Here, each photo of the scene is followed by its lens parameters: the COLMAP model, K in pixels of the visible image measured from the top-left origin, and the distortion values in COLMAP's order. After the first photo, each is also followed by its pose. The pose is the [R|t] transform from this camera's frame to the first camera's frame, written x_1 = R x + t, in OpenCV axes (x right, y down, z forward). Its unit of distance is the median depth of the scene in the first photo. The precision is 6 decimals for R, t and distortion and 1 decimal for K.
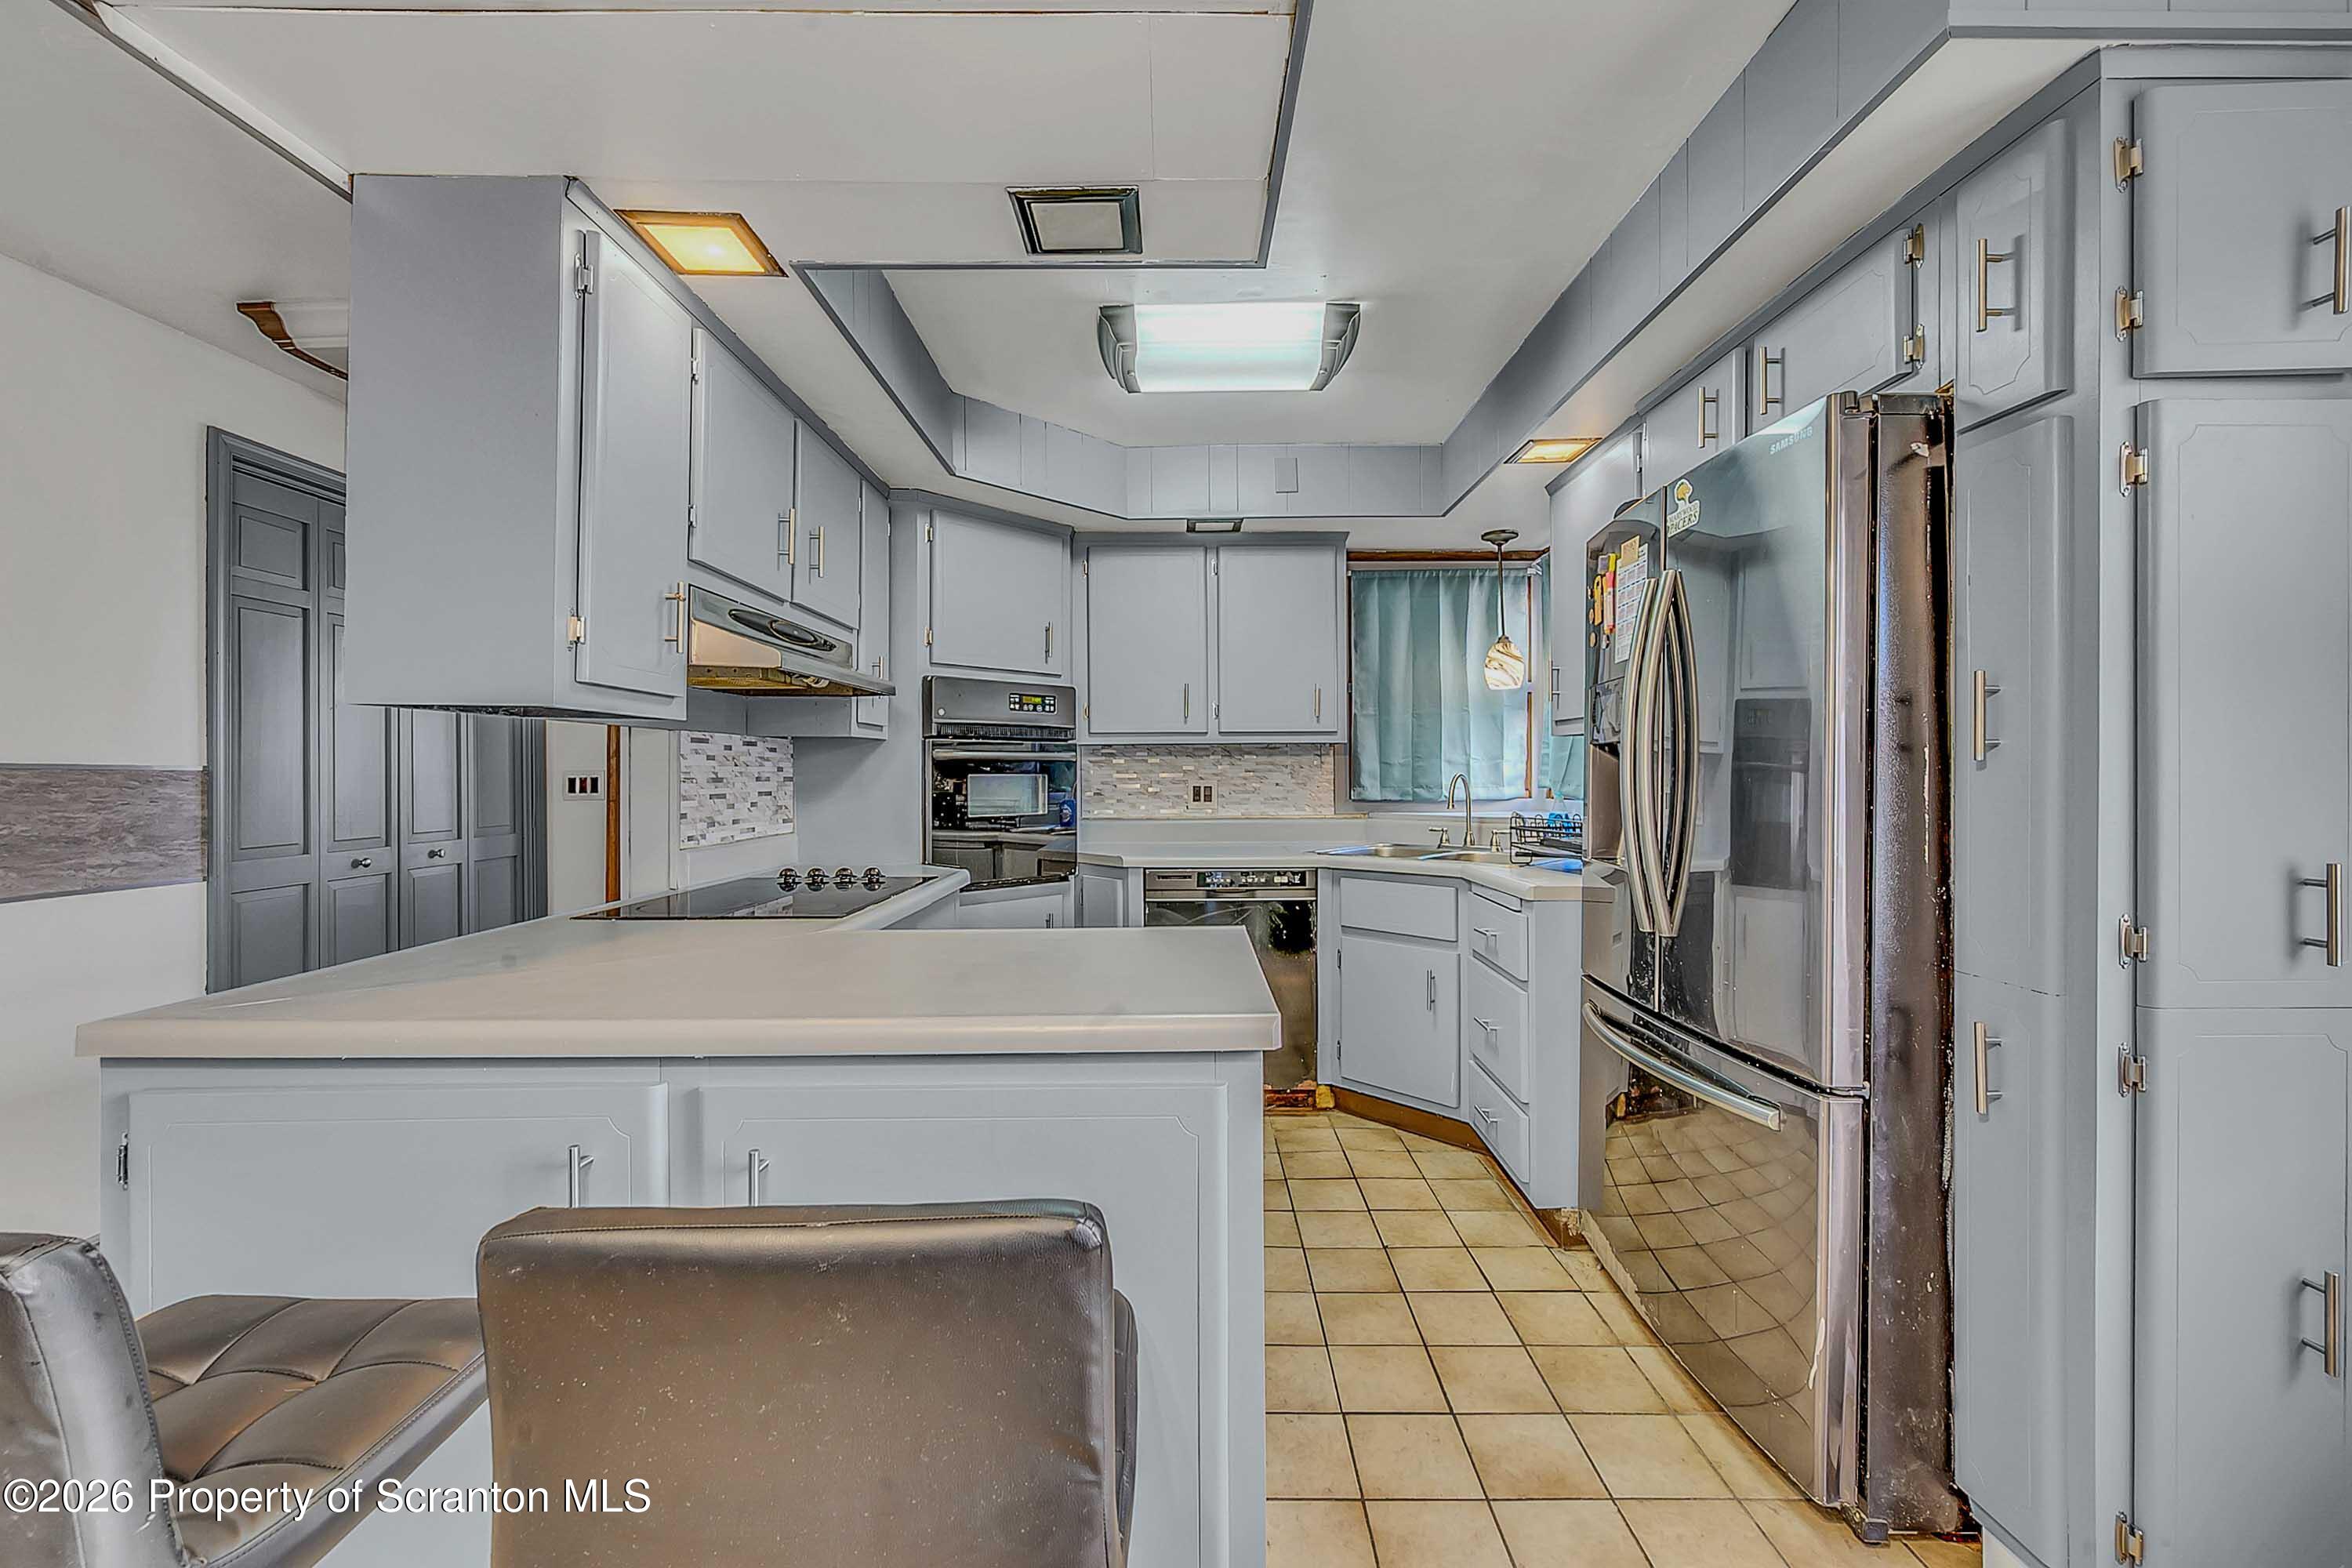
lens RADIAL K [[942.7, 0, 1171.8], [0, 942.7, 773.5], [0, 0, 1]] dist [0.003448, 0.000336]
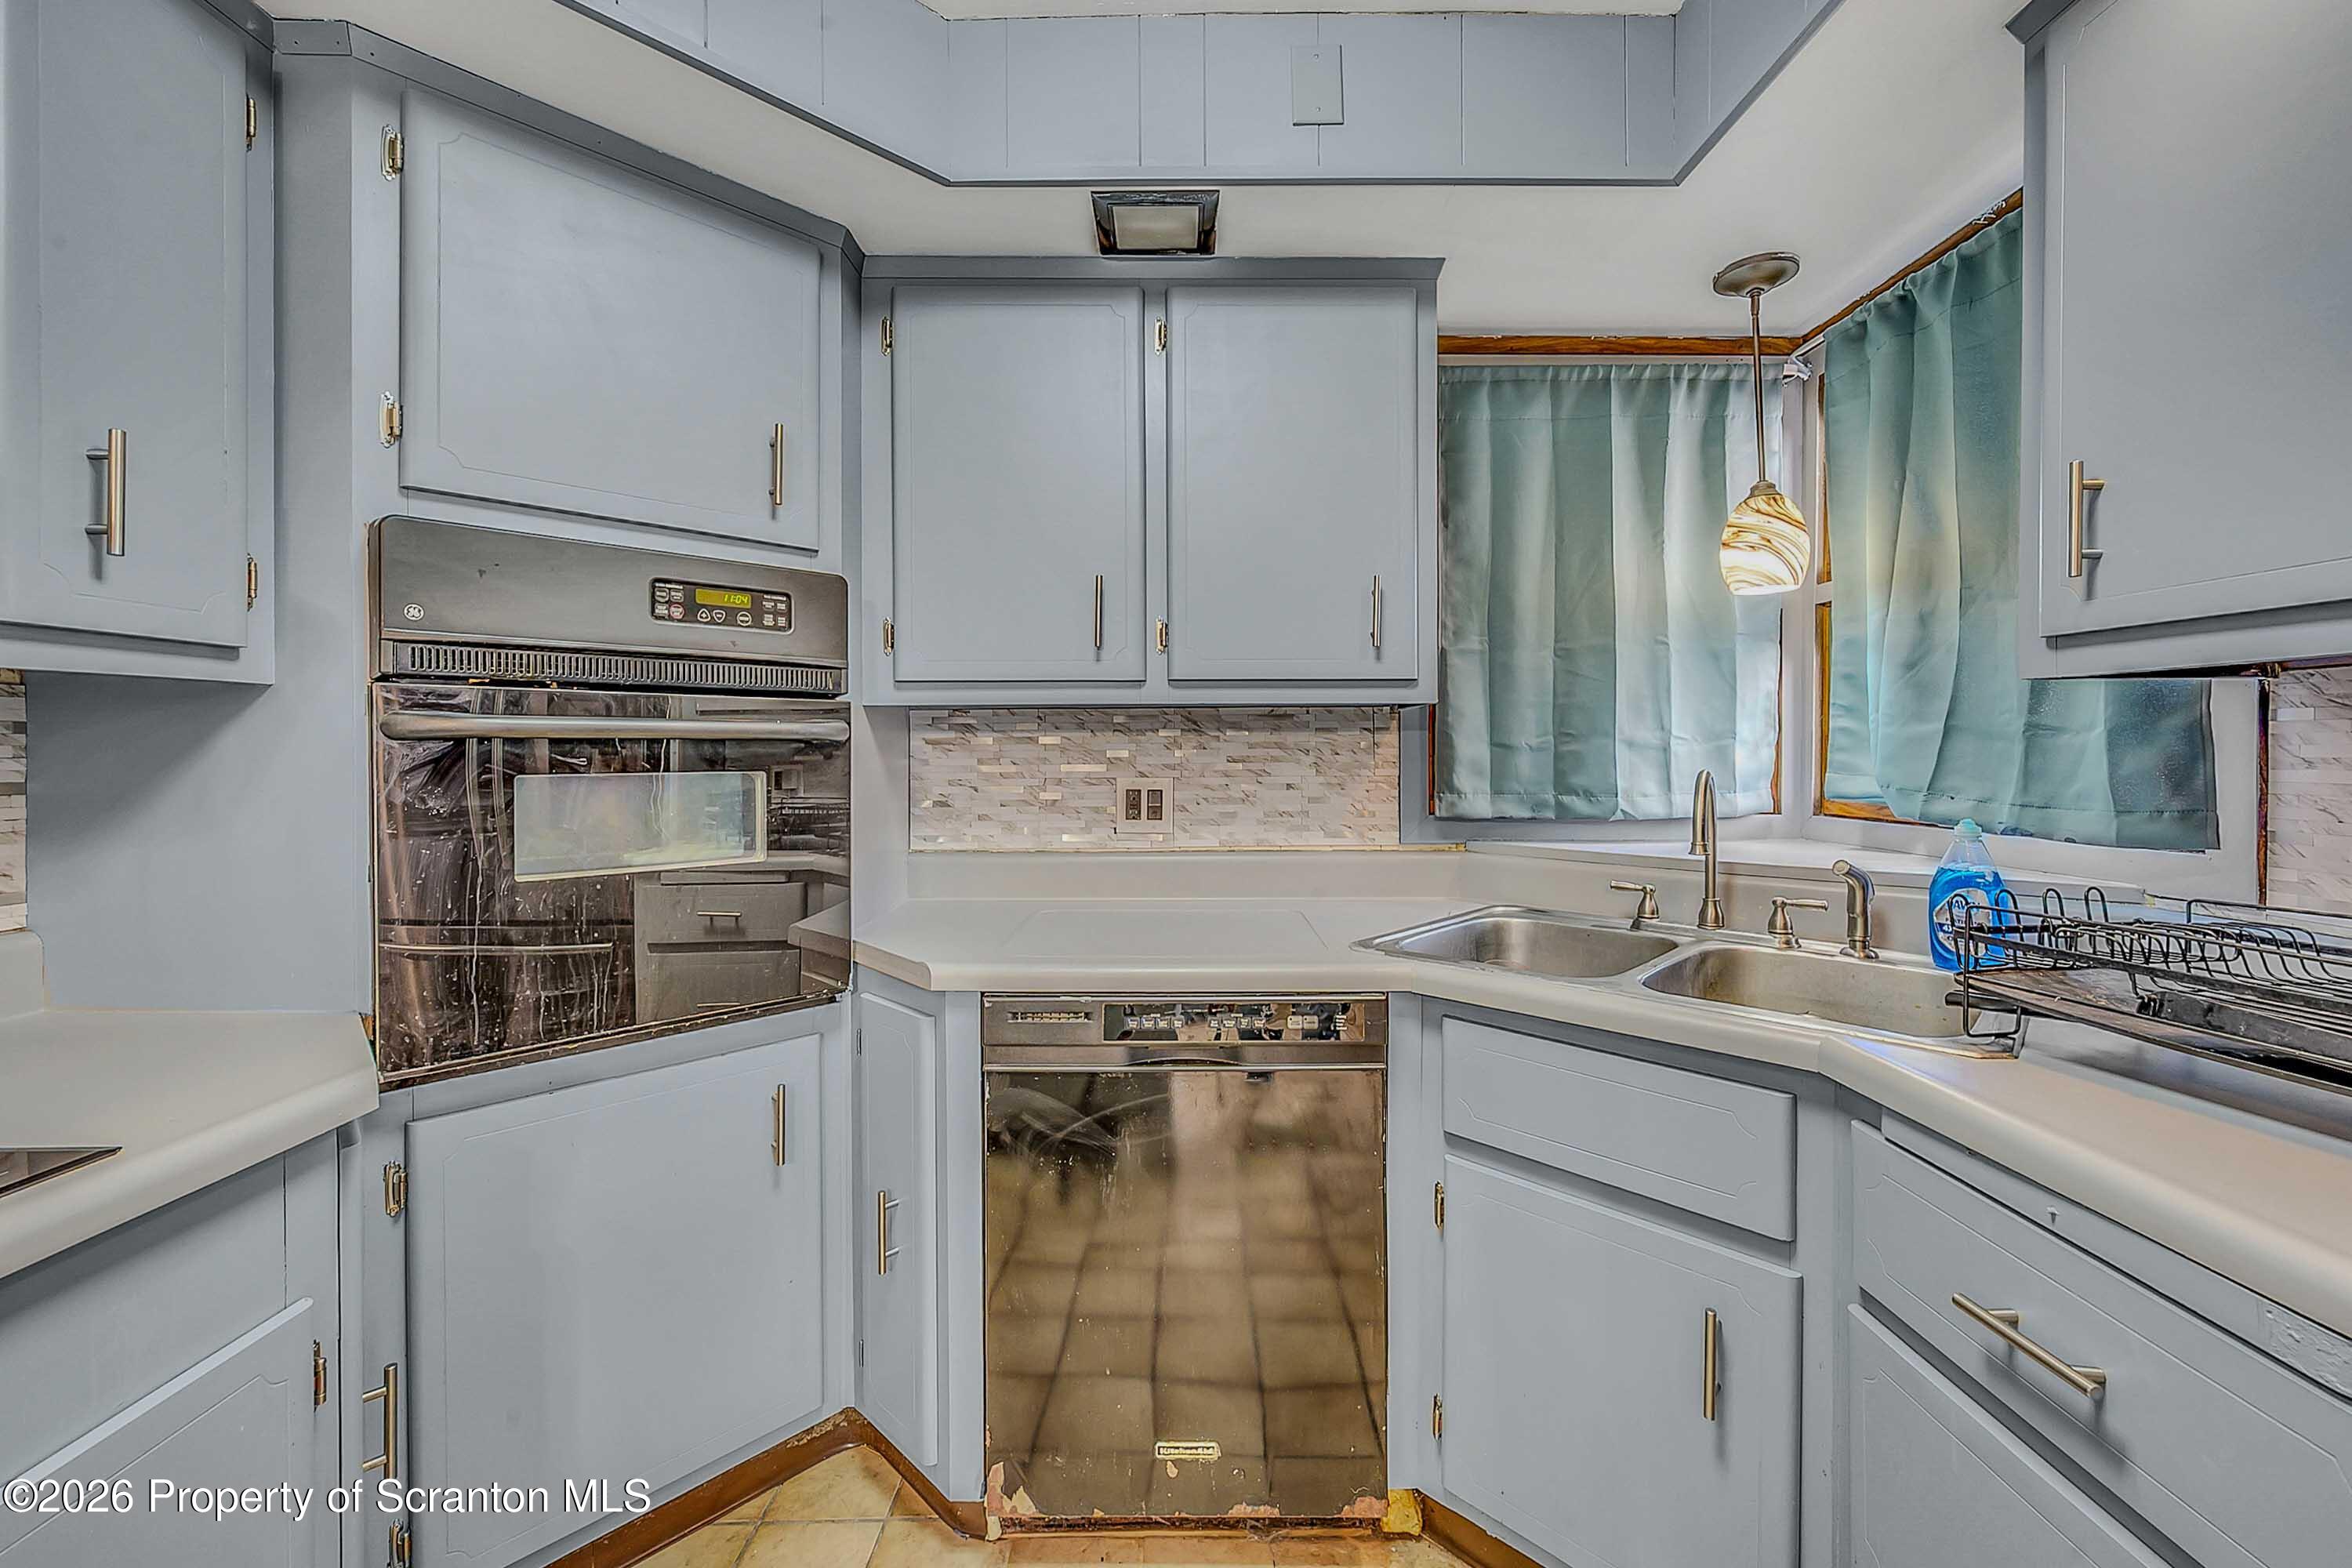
lens RADIAL K [[942.7, 0, 1176.1], [0, 942.7, 745.4], [0, 0, 1]] dist [0.003448, 0.000336]
pose [[0.999993, 0.002748, 0.002484, 0.052314], [-0.002739, 0.999990, -0.003659, -0.009528], [-0.002494, 0.003652, 0.999990, 0.524604]]
